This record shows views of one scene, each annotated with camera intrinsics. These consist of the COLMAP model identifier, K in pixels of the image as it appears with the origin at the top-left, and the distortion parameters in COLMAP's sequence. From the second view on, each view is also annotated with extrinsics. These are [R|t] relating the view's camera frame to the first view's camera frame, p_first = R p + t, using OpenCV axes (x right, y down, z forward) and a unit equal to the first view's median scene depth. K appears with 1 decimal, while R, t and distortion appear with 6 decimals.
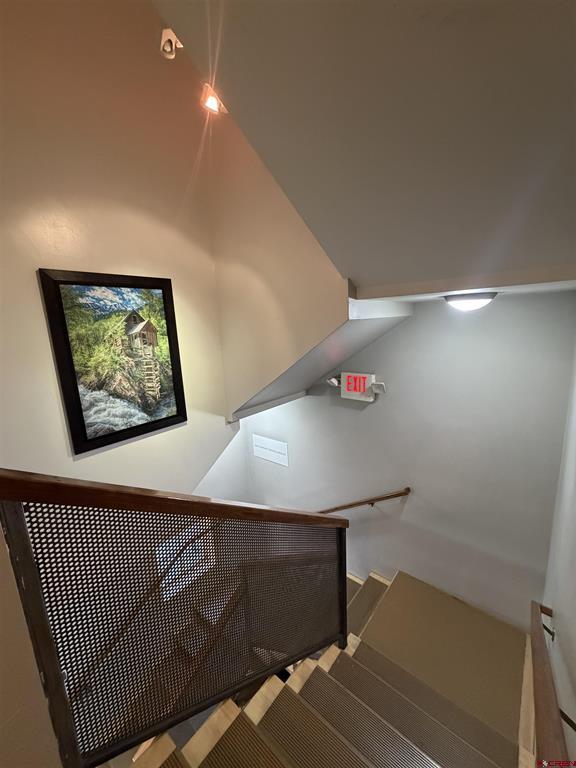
lens RADIAL K [[305.5, 0, 288.5], [0, 305.5, 381.0], [0, 0, 1]] dist [-0.000789, 0.000440]
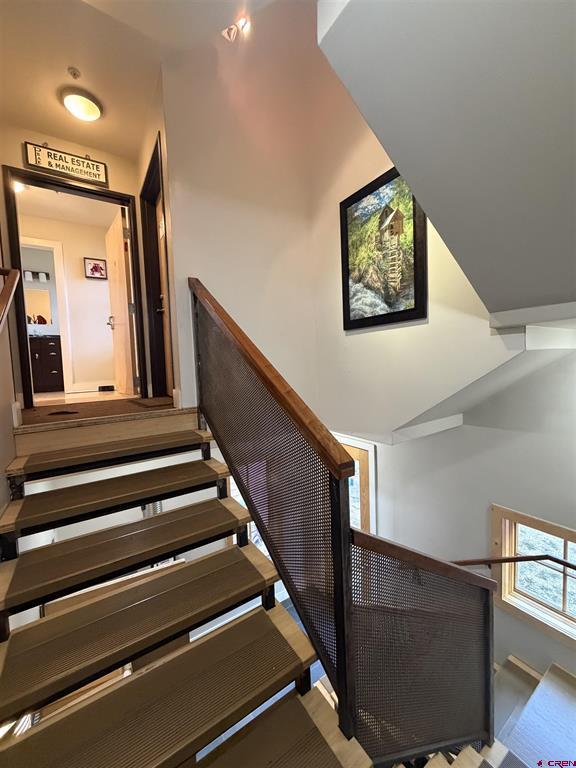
lens RADIAL K [[305.5, 0, 288.5], [0, 305.5, 381.0], [0, 0, 1]] dist [-0.000789, 0.000440]
pose [[-0.274795, 0.121239, -0.953829, 0.698239], [-0.117662, 0.980322, 0.158504, 0.250677], [0.954276, 0.155786, -0.255123, 1.040888]]
